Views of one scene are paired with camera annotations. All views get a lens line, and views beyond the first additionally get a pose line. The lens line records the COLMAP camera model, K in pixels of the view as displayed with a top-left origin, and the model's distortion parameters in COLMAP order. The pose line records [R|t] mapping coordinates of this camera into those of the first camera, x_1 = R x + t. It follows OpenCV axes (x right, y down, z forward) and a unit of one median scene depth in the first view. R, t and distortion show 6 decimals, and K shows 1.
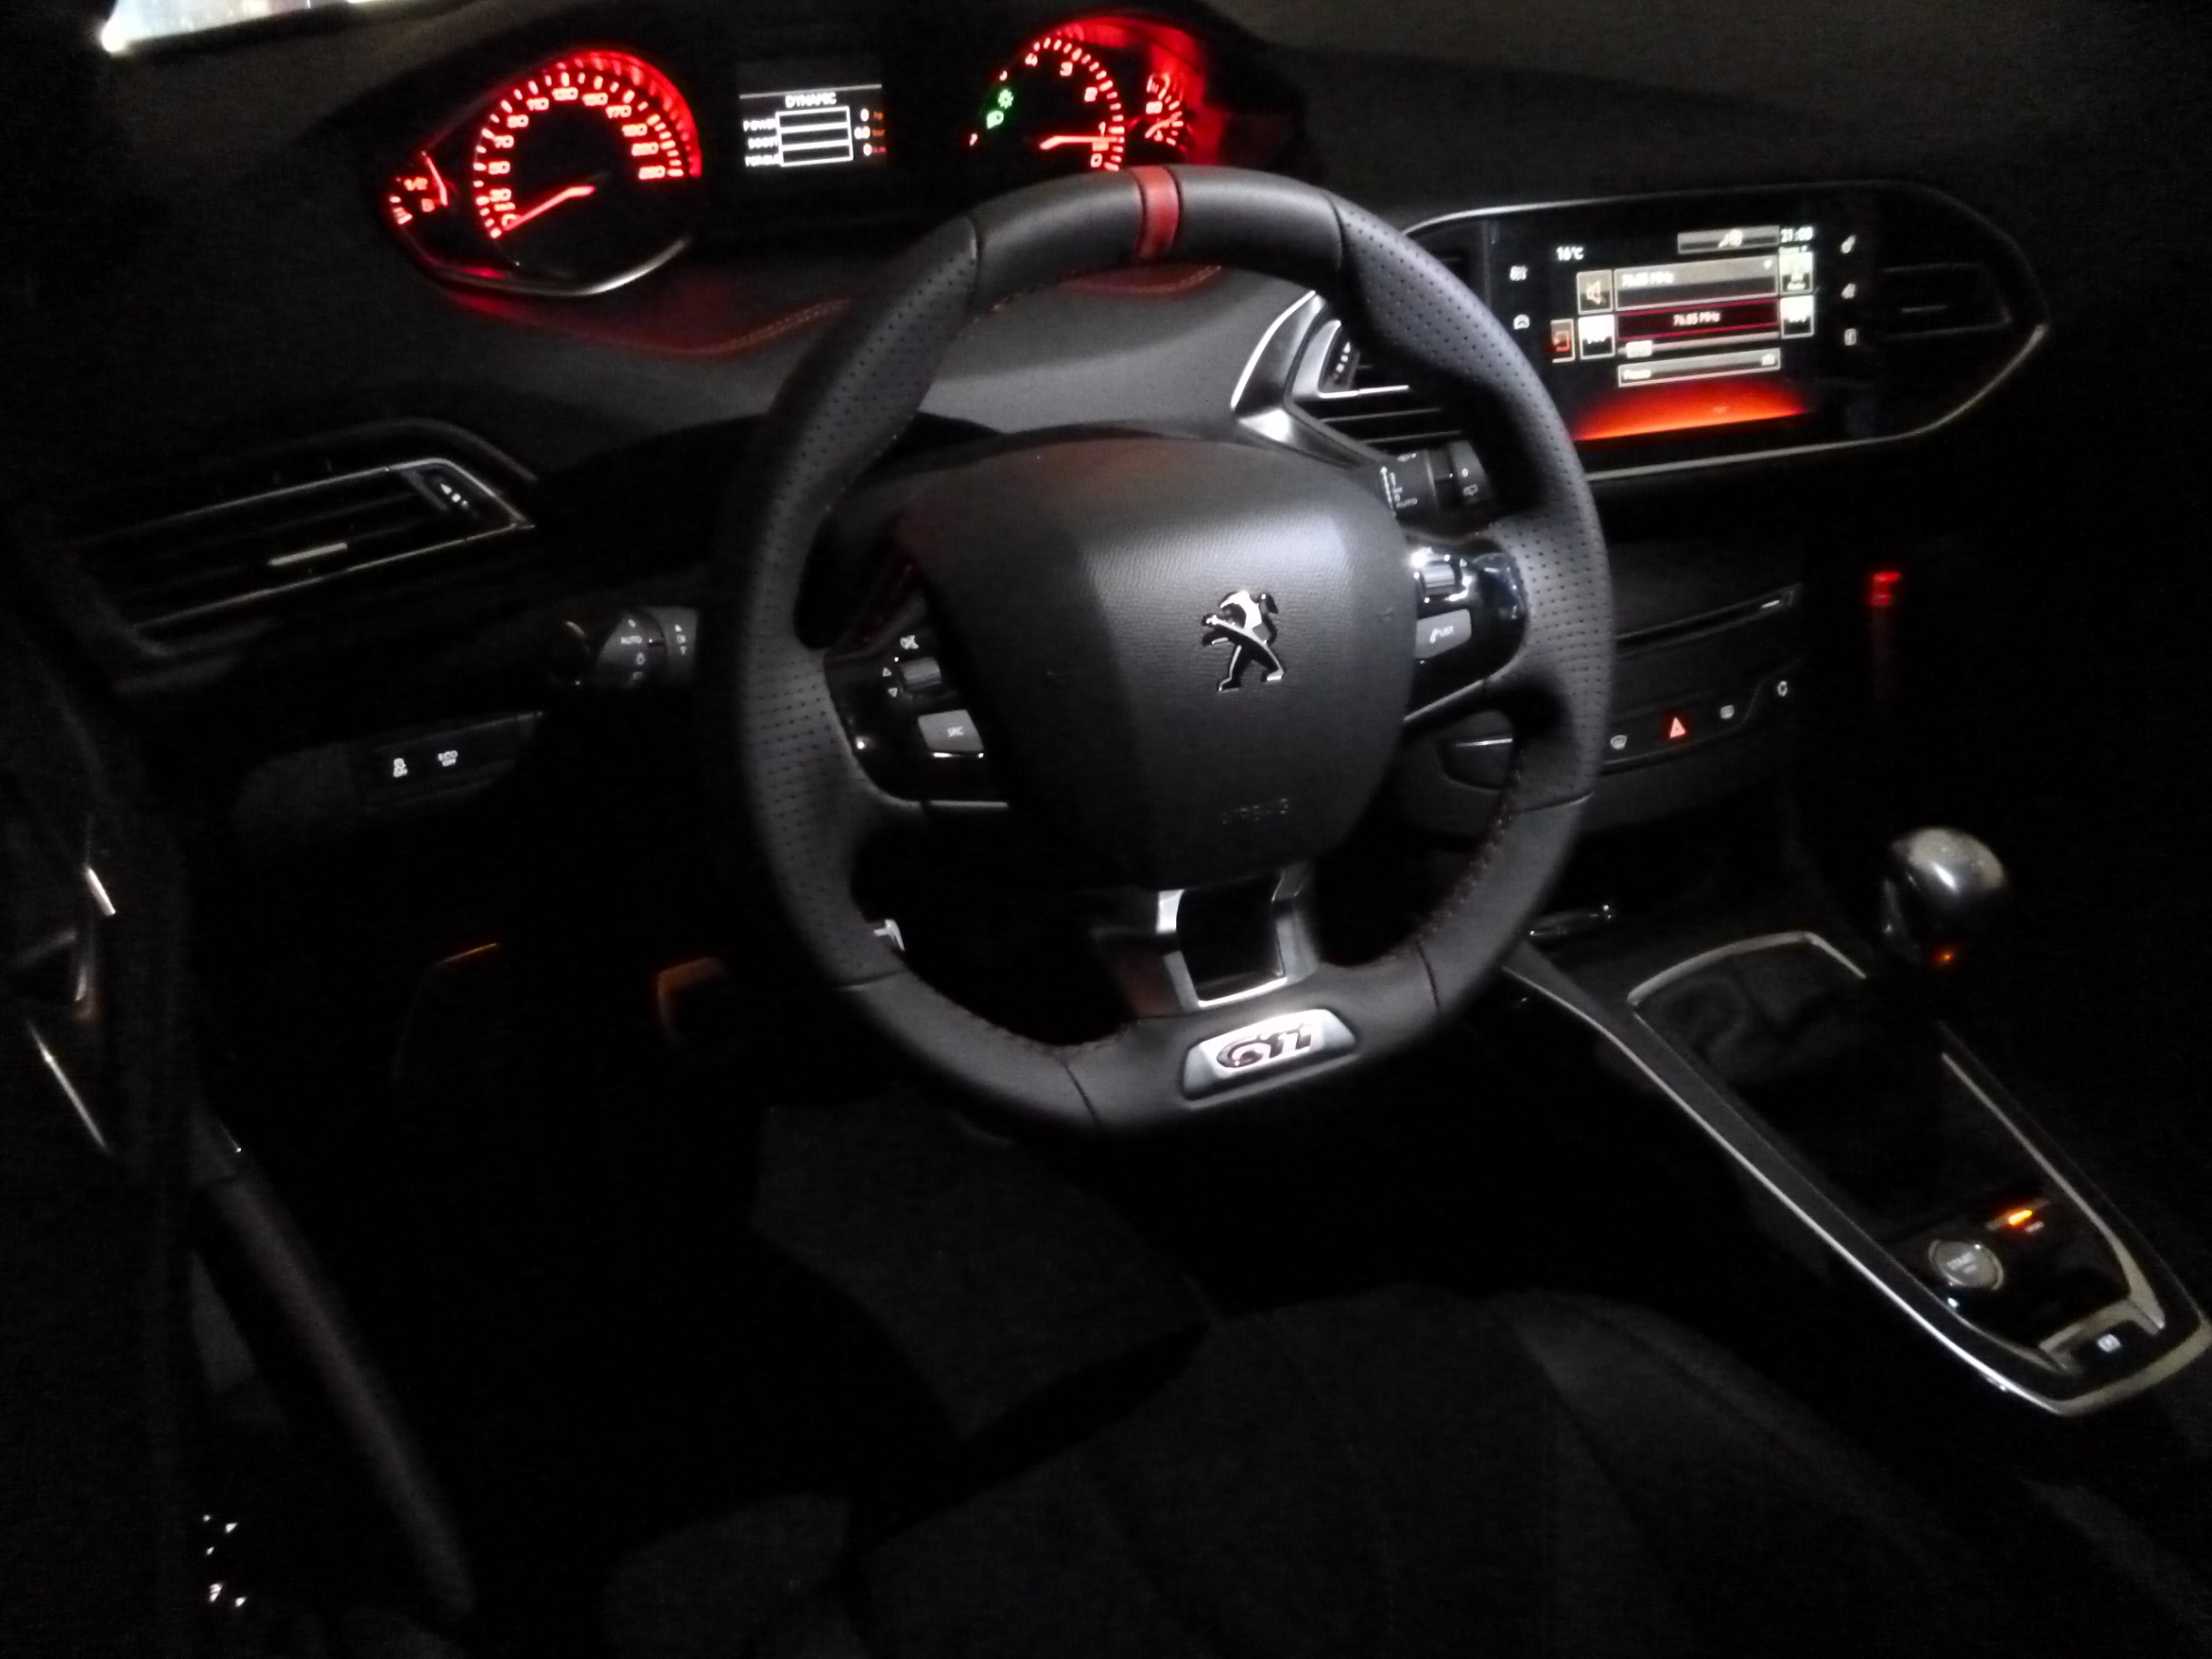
lens RADIAL K [[1834.2, 0, 1104.9], [0, 1834.2, 828.7], [0, 0, 1]] dist [-0.009808, -0.020627]
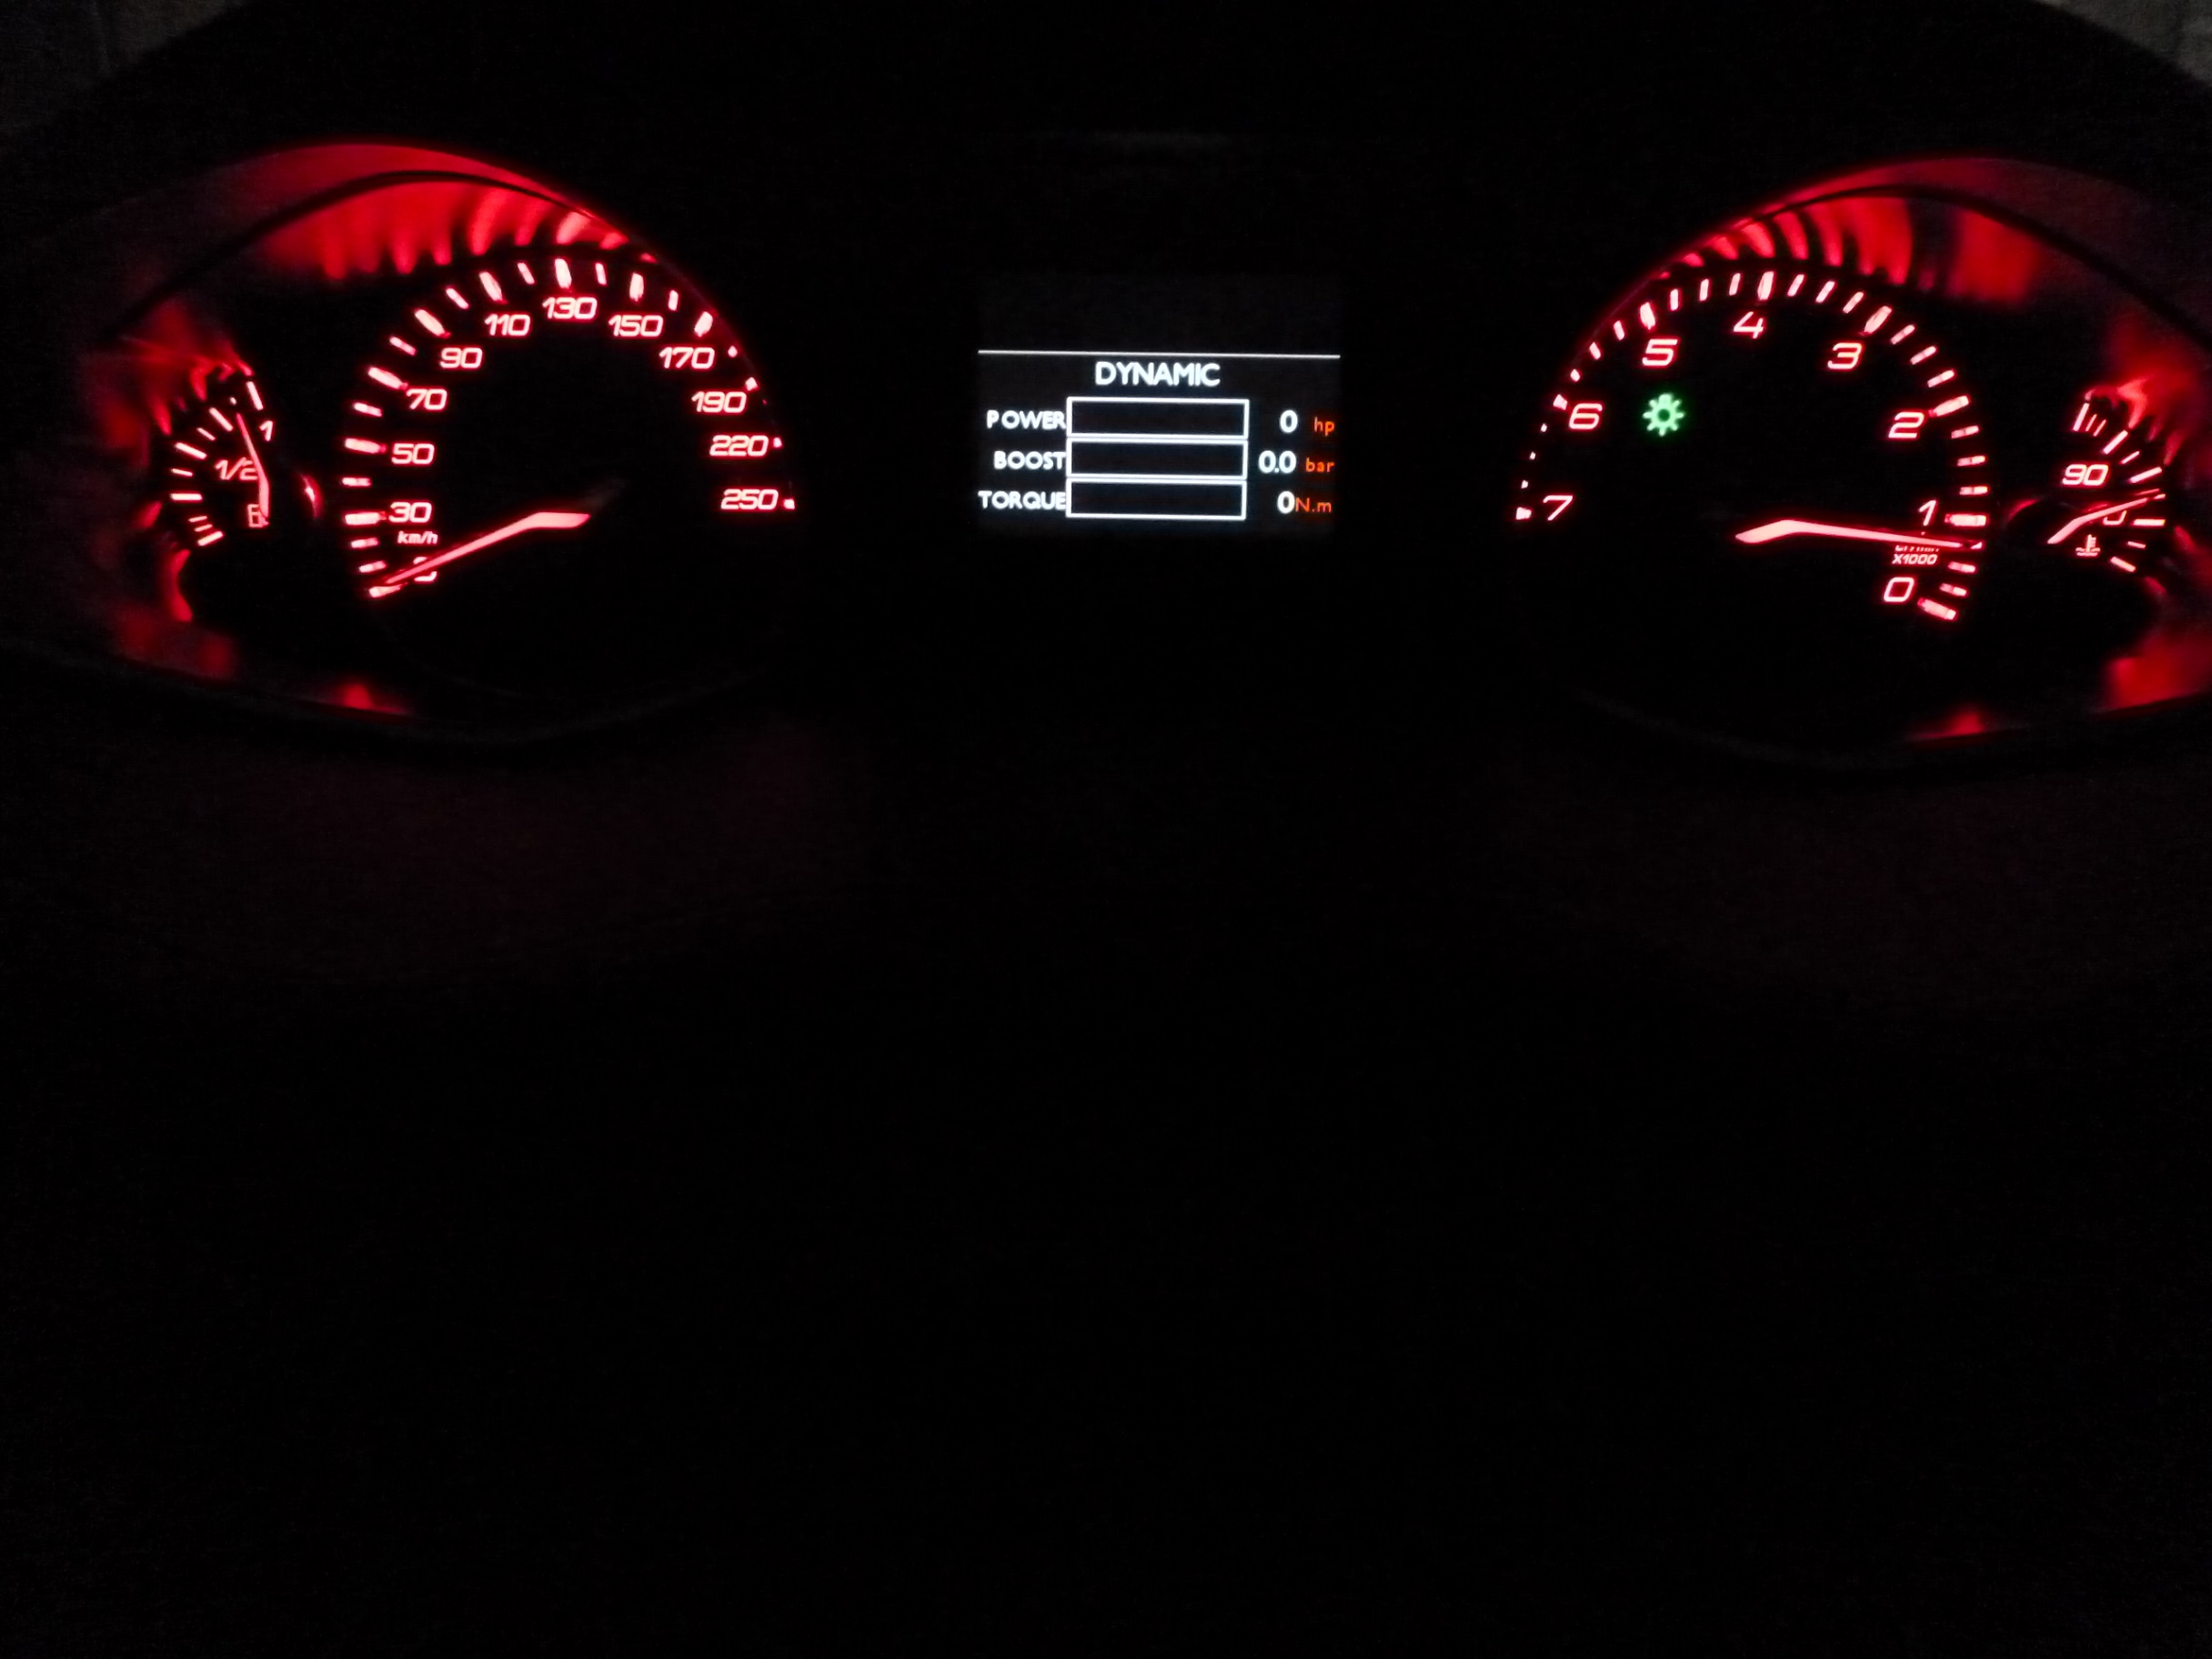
lens RADIAL K [[1834.2, 0, 1108.8], [0, 1834.2, 827.3], [0, 0, 1]] dist [-0.009808, -0.020627]
pose [[0.875896, 0.159100, -0.455515, 0.036288], [-0.254382, 0.954477, -0.155769, -0.231291], [0.409996, 0.252312, 0.876494, 0.653671]]
